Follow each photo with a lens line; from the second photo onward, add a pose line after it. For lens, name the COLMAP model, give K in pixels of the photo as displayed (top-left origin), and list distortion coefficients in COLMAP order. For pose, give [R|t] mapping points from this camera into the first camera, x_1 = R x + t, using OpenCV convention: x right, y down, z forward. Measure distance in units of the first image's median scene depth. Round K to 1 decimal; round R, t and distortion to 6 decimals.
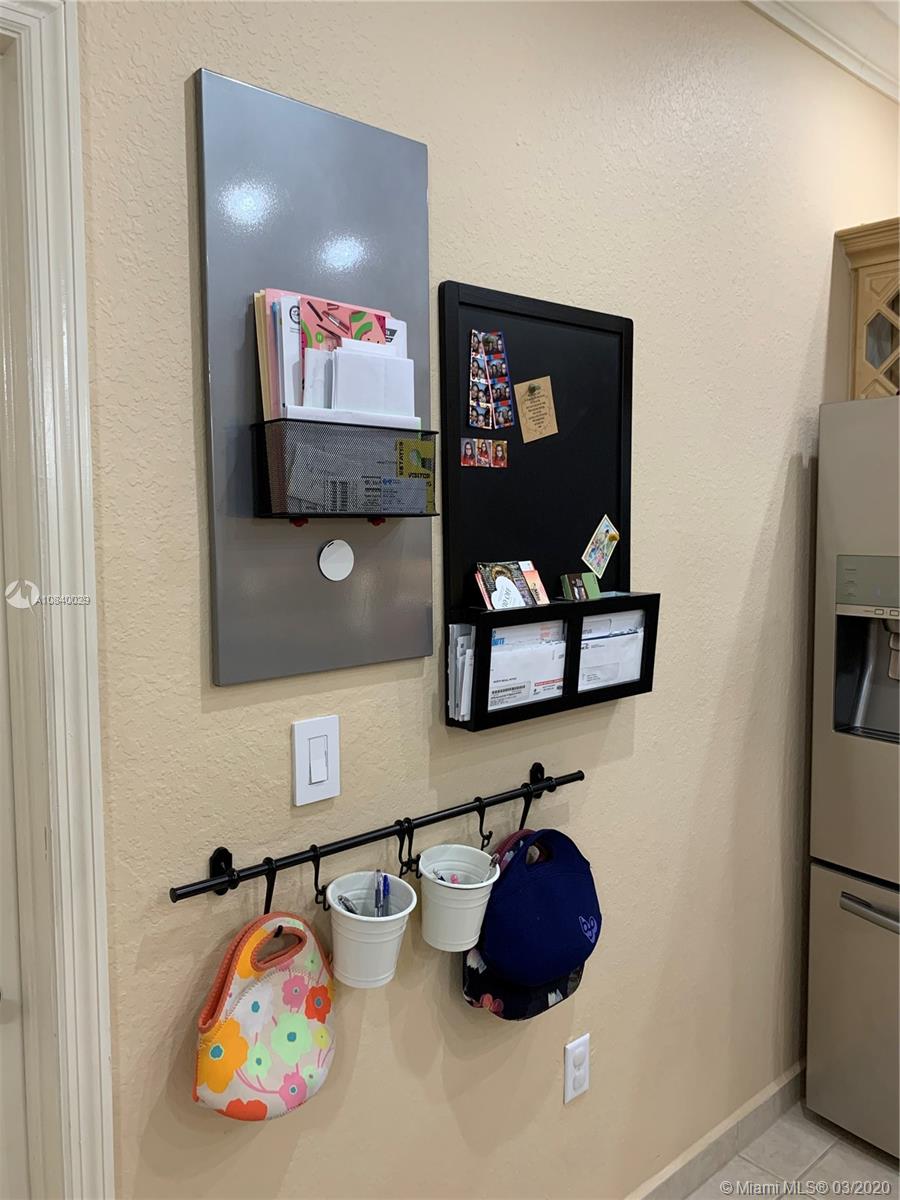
lens RADIAL K [[904.9, 0, 448.6], [0, 904.9, 604.1], [0, 0, 1]] dist [0.115024, -0.186396]
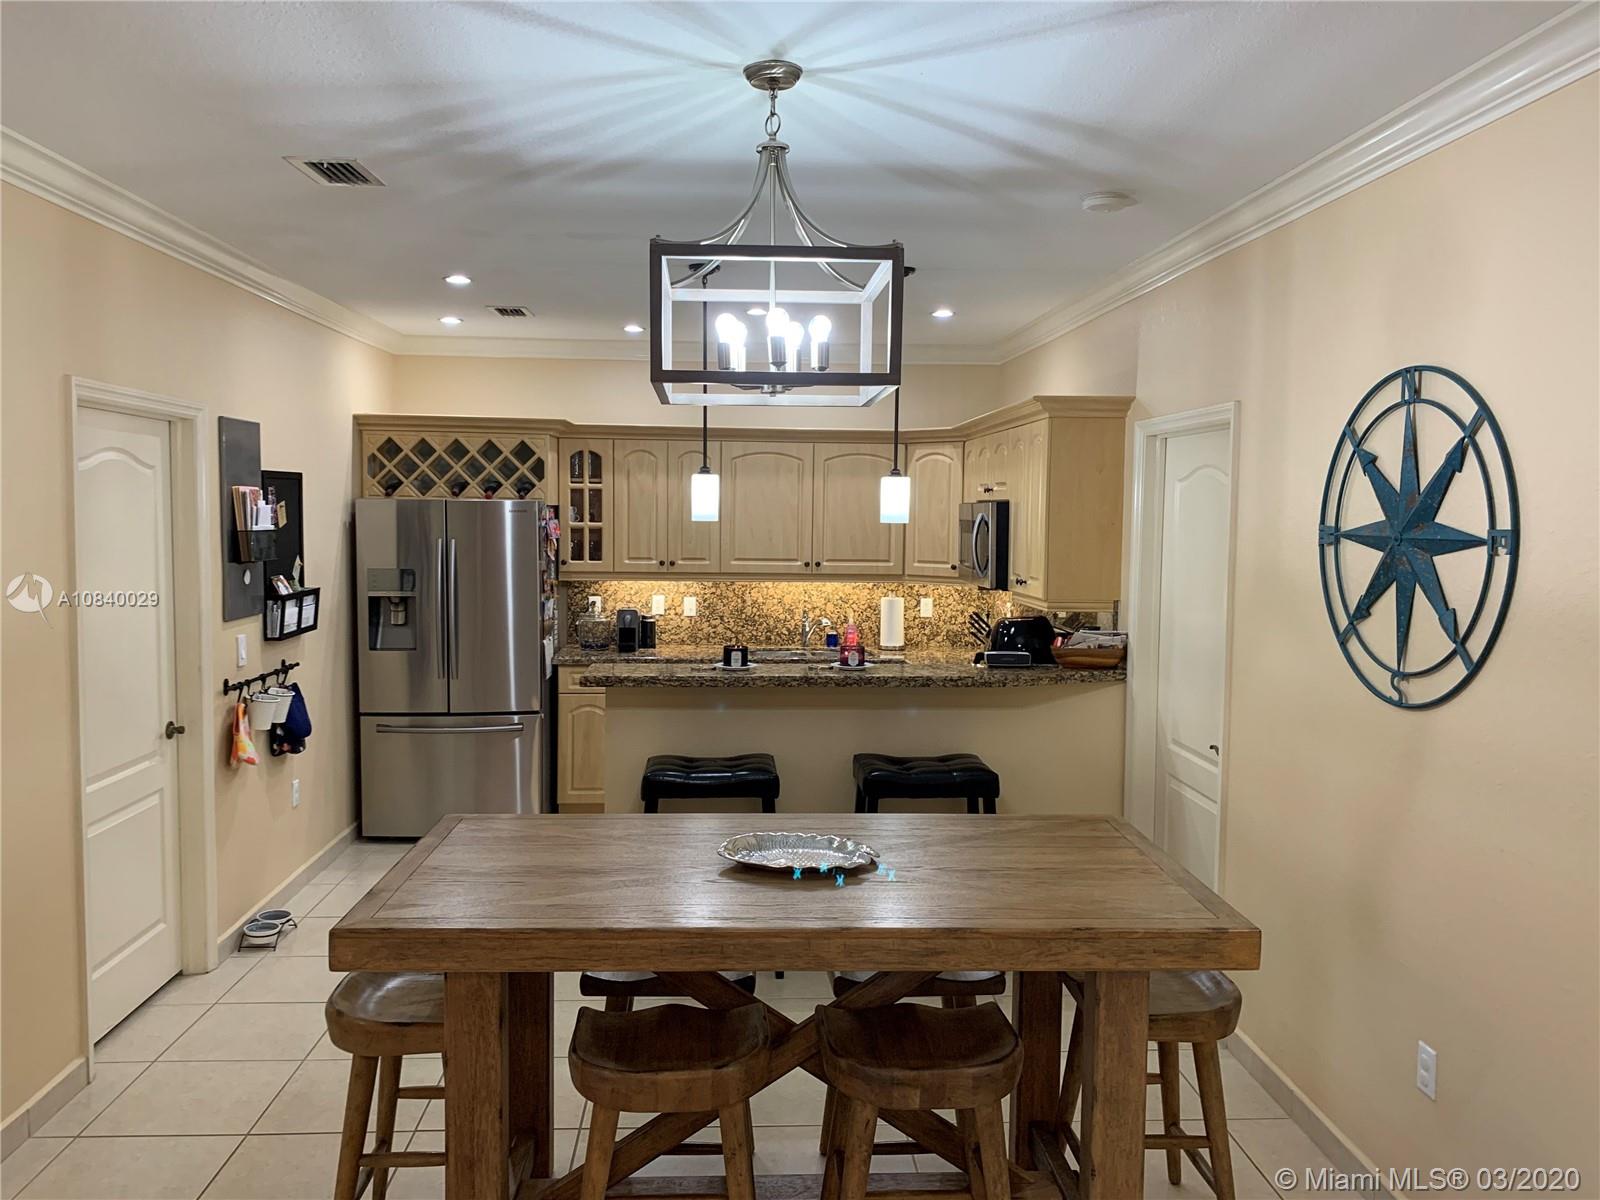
lens RADIAL K [[1253.5, 0, 800.0], [0, 1253.5, 600.0], [0, 0, 1]] dist [0.073867, -0.183579]
pose [[0.621869, -0.042540, 0.781965, -1.781172], [0.053515, 0.998498, 0.011761, 0.055938], [-0.781291, 0.034534, 0.623211, -2.313325]]
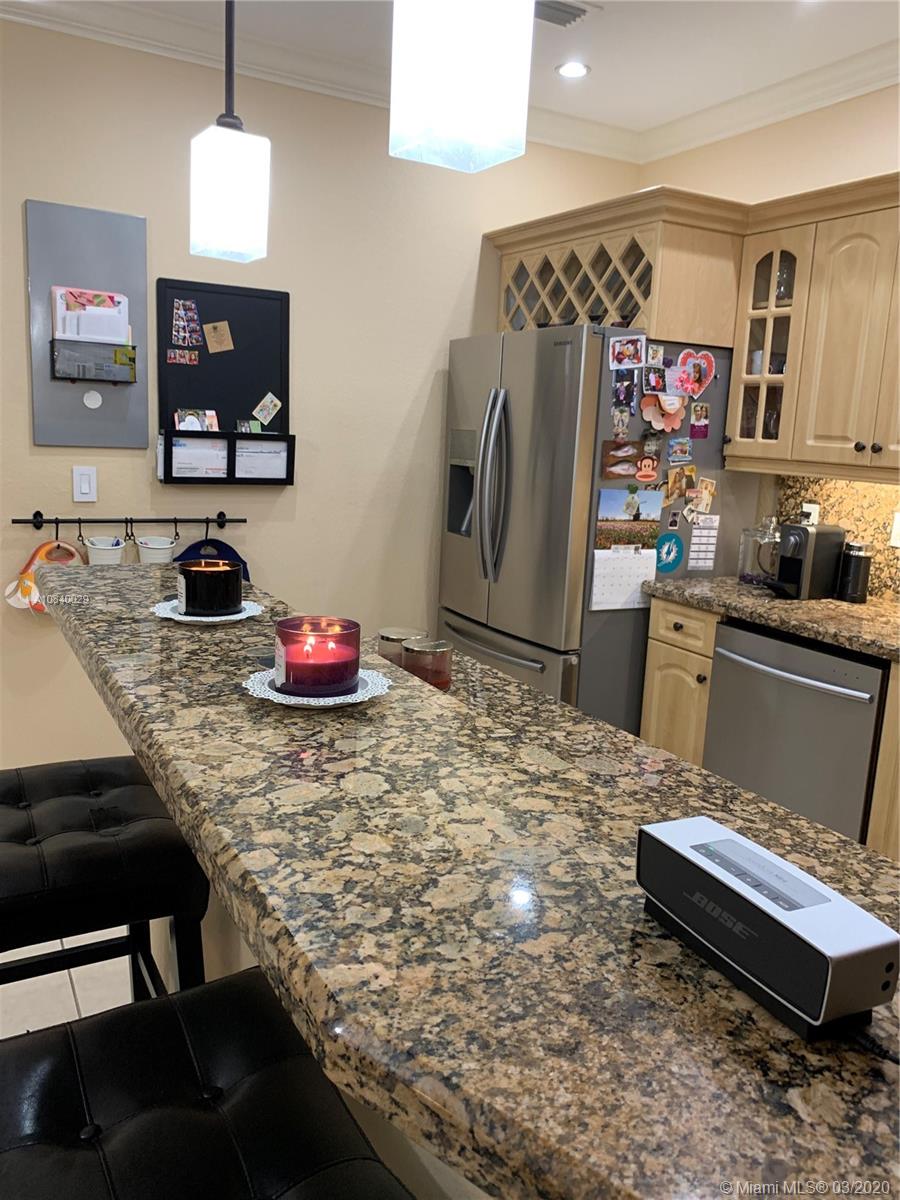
lens RADIAL K [[922.4, 0, 453.6], [0, 922.4, 592.4], [0, 0, 1]] dist [0.092551, -0.185954]
pose [[0.973792, 0.099815, -0.204366, 1.142719], [-0.081948, 0.992183, 0.094117, 0.124248], [0.212163, -0.074903, 0.974359, -1.032752]]
